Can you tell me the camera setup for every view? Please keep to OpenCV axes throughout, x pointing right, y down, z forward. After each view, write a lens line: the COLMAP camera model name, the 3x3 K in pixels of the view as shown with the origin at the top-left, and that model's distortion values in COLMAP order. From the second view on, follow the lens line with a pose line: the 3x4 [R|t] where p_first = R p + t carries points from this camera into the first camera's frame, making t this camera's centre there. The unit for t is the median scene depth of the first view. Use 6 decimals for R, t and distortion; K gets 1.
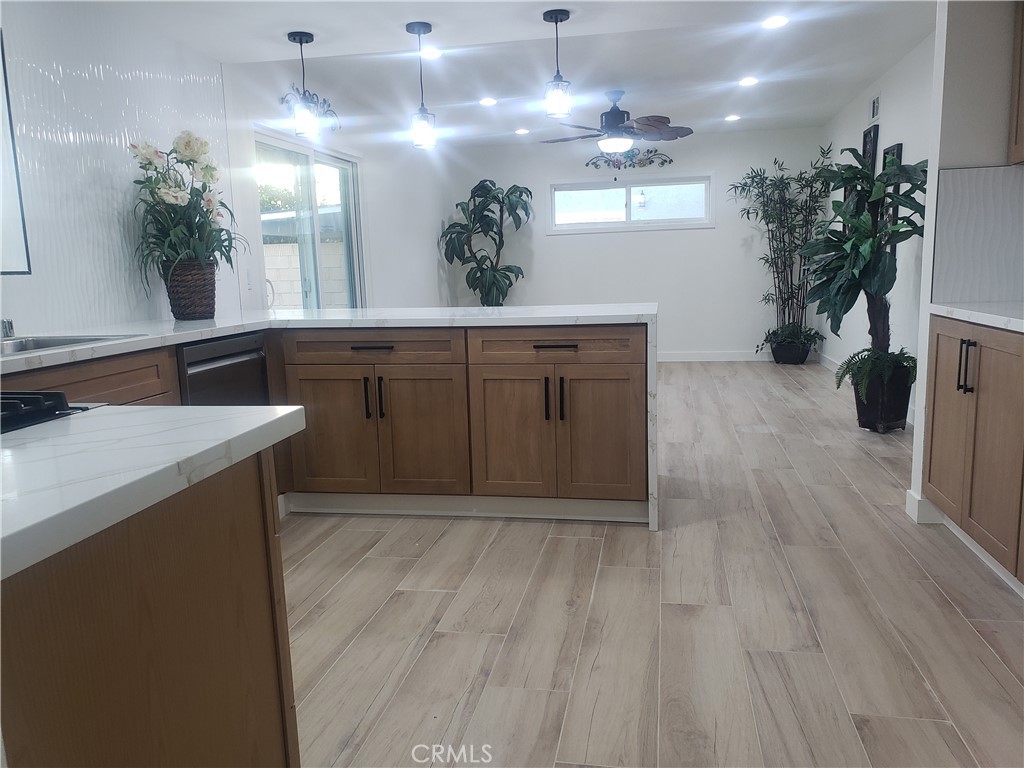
lens RADIAL K [[786.8, 0, 513.5], [0, 786.8, 393.2], [0, 0, 1]] dist [0.033332, -0.041308]
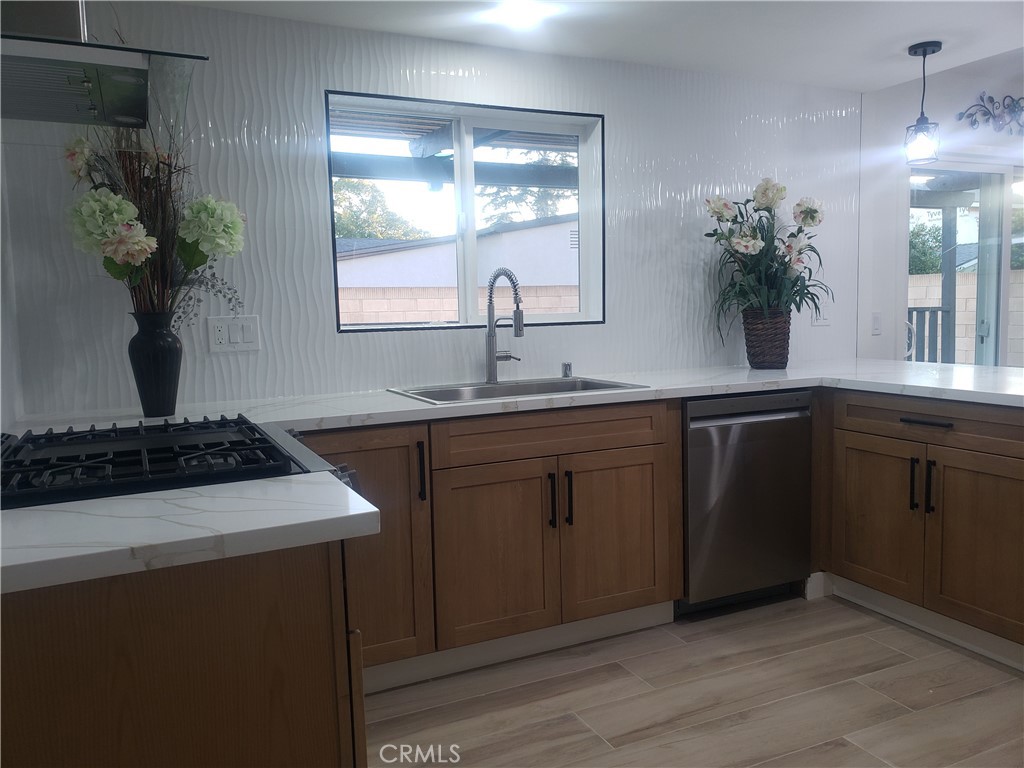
lens RADIAL K [[786.8, 0, 515.0], [0, 786.8, 379.6], [0, 0, 1]] dist [0.033332, -0.041308]
pose [[0.584889, 0.089683, -0.806140, 0.215769], [-0.123394, 0.992139, 0.020848, -0.066046], [0.801673, 0.087279, 0.591357, 0.193918]]
